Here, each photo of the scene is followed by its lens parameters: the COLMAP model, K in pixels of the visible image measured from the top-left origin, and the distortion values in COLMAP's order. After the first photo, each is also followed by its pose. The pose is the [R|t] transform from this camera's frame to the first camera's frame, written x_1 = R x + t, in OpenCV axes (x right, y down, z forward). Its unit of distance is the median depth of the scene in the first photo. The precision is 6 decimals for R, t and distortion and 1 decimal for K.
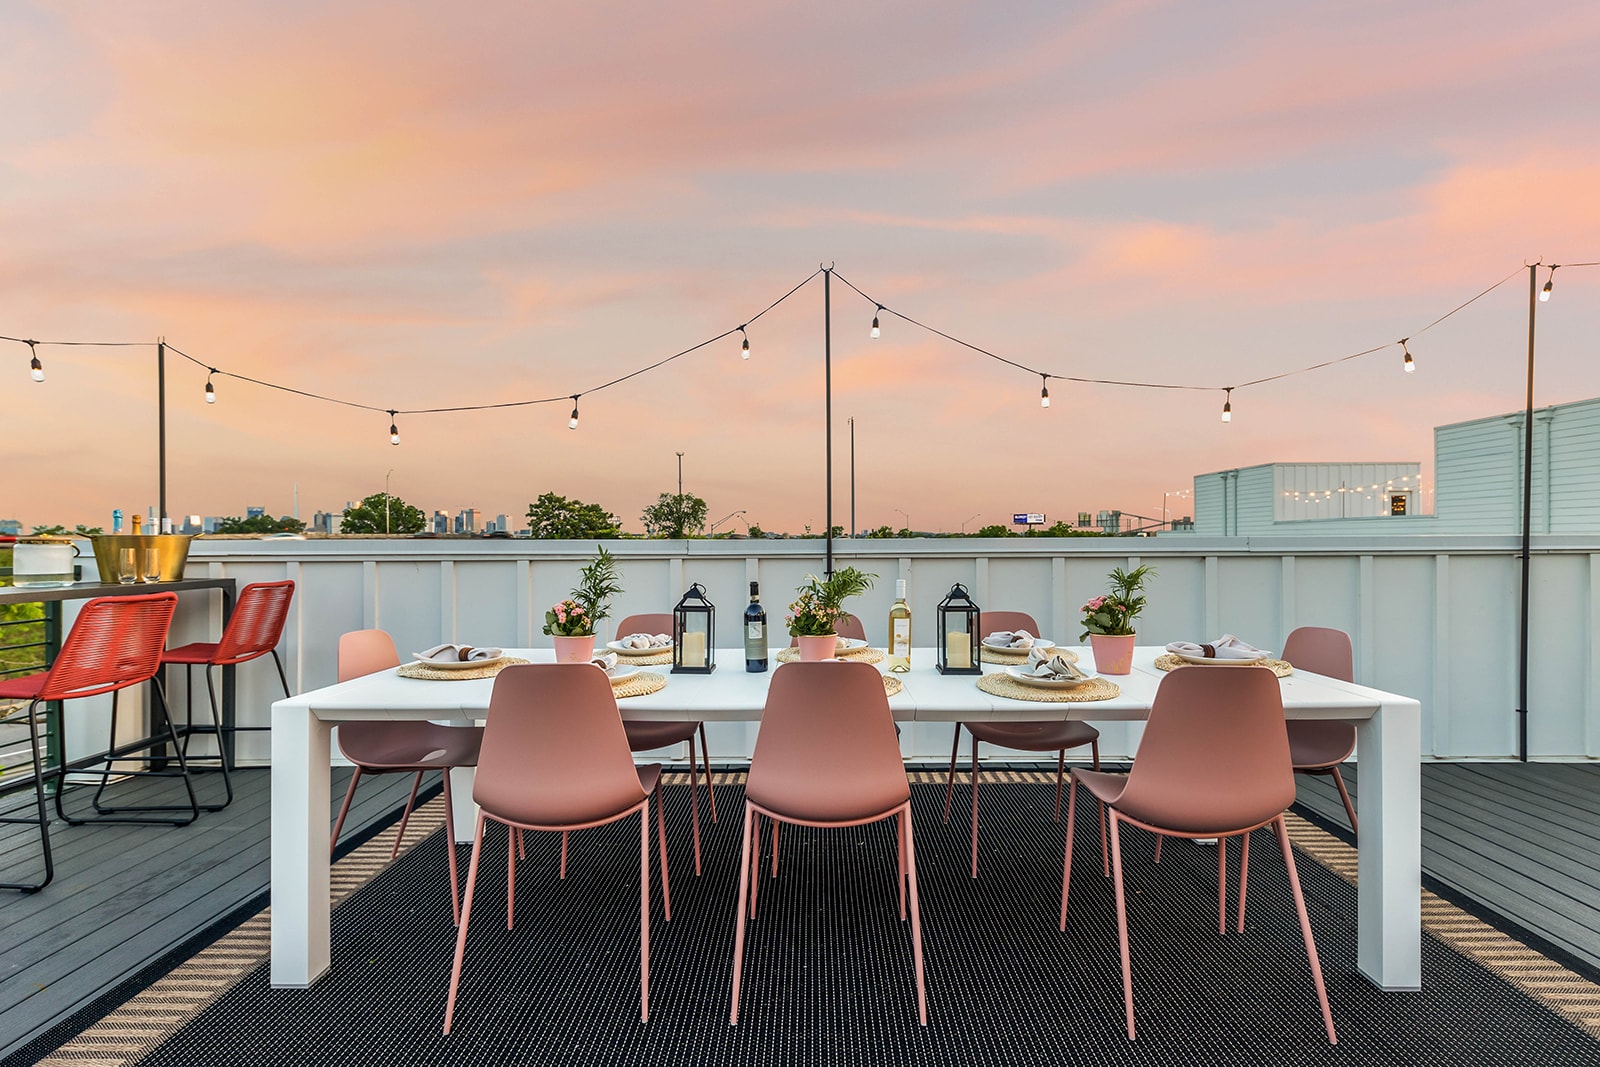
lens RADIAL K [[724.9, 0, 815.6], [0, 724.9, 543.7], [0, 0, 1]] dist [0.009828, -0.004158]
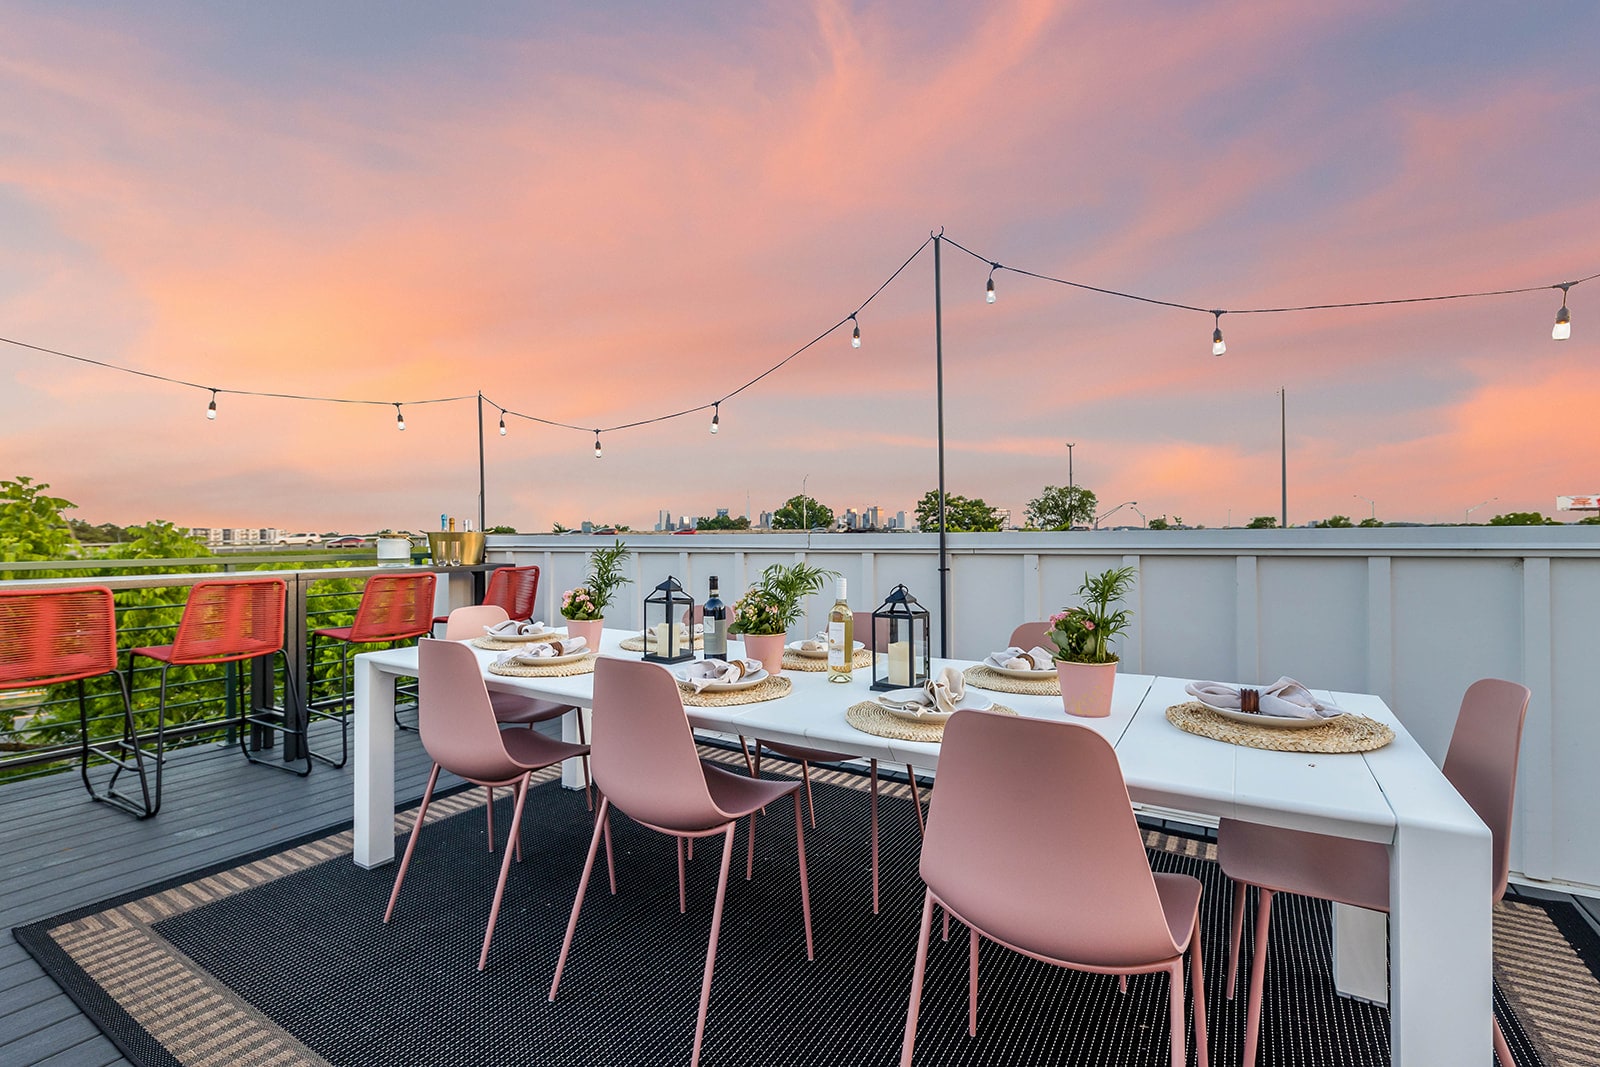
lens RADIAL K [[724.9, 0, 808.7], [0, 724.9, 534.9], [0, 0, 1]] dist [0.009828, -0.004158]
pose [[0.851526, -0.002762, -0.524305, 0.352031], [0.000589, 0.999991, -0.004311, 0.000027], [0.524312, 0.003362, 0.851519, 0.140708]]
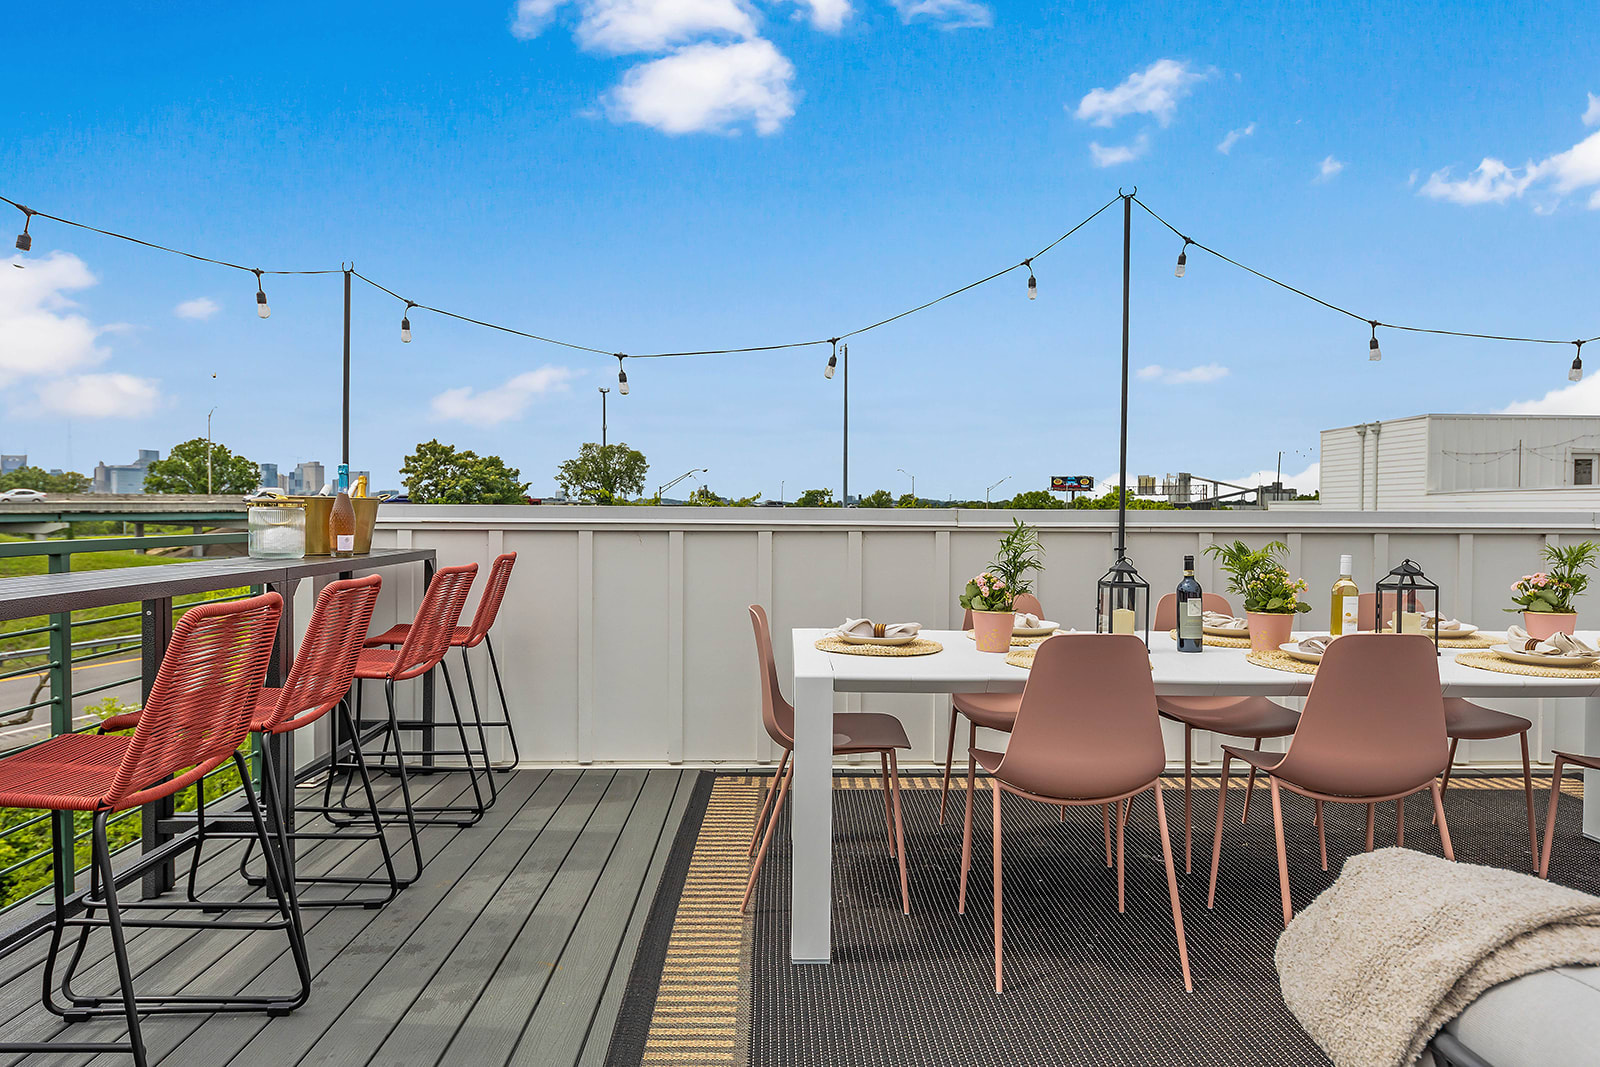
lens RADIAL K [[995.5, 0, 799.1], [0, 995.5, 532.8], [0, 0, 1]] dist [0.005167, -0.004423]
pose [[0.999427, 0.008730, 0.032703, -0.402544], [-0.009343, 0.999783, 0.018631, 0.002308], [-0.032533, -0.018926, 0.999291, -0.170890]]
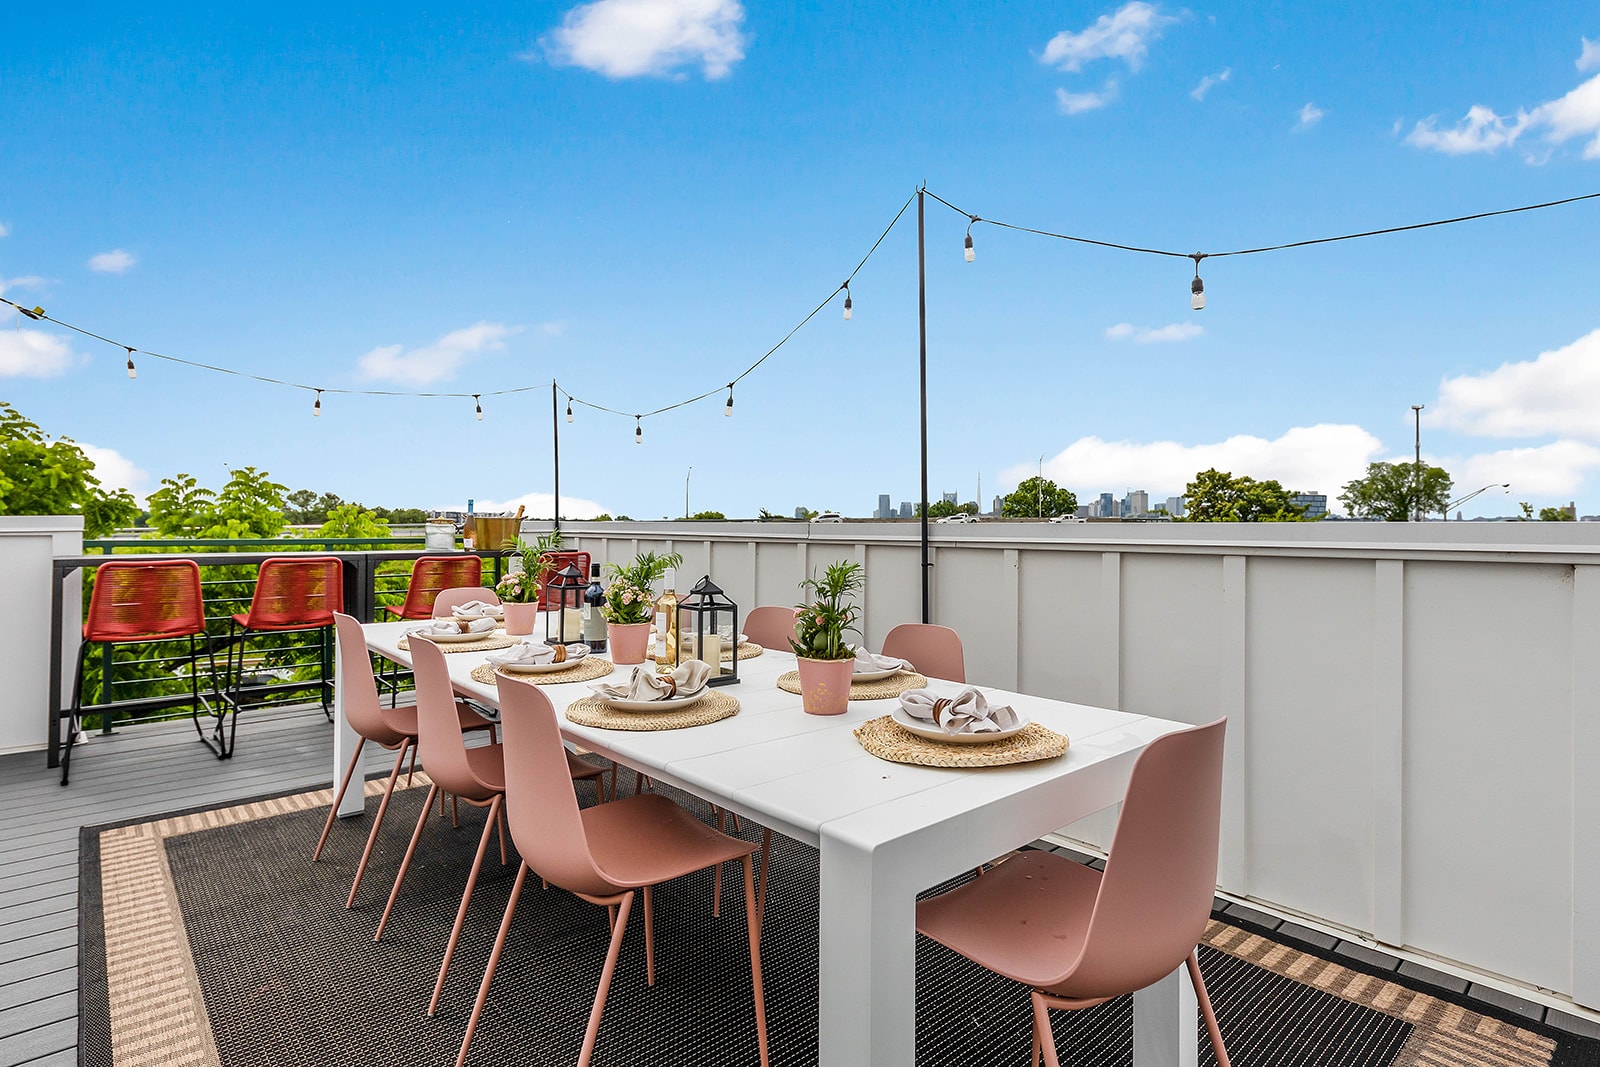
lens RADIAL K [[834.1, 0, 809.9], [0, 834.1, 514.0], [0, 0, 1]] dist [0.010064, -0.006965]
pose [[0.660973, -0.003478, -0.750401, 0.629589], [-0.010673, 0.999845, -0.014036, -0.002002], [0.750334, 0.017287, 0.660833, 0.291555]]
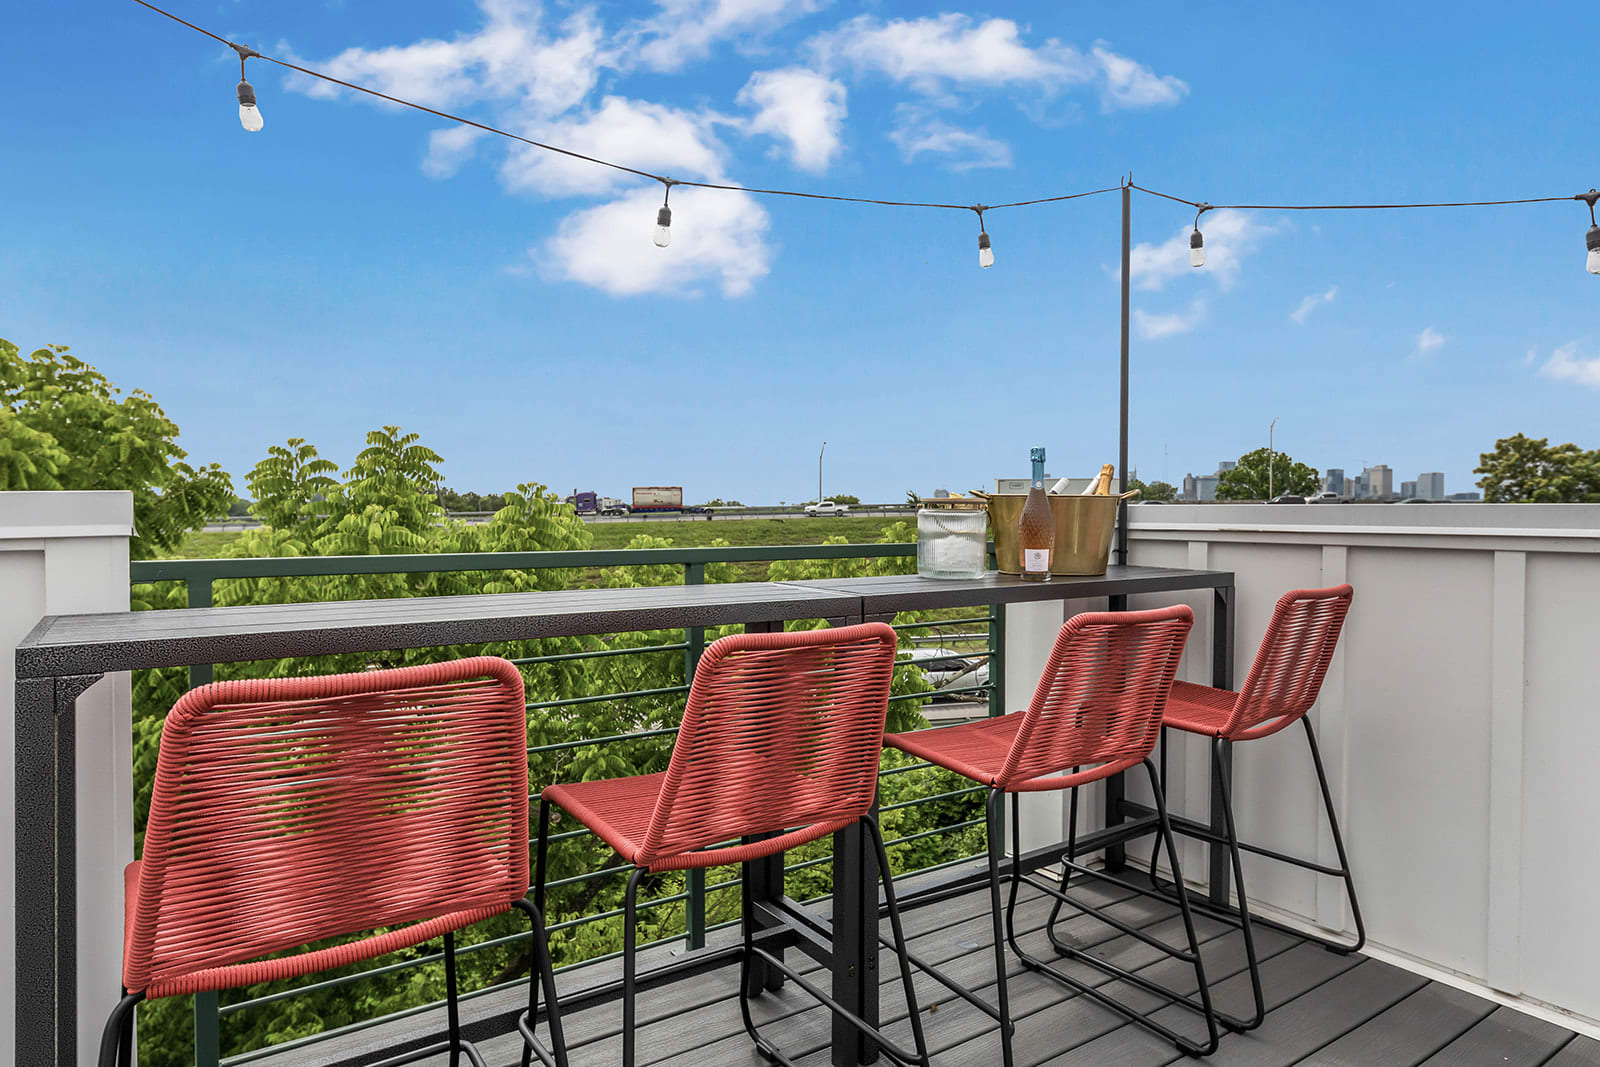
lens RADIAL K [[944.8, 0, 808.4], [0, 944.8, 525.1], [0, 0, 1]] dist [0.012423, -0.006552]
pose [[0.562139, 0.016883, -0.826871, -0.373052], [-0.007031, 0.999853, 0.015635, 0.001596], [0.827013, -0.002975, 0.562175, 0.314971]]
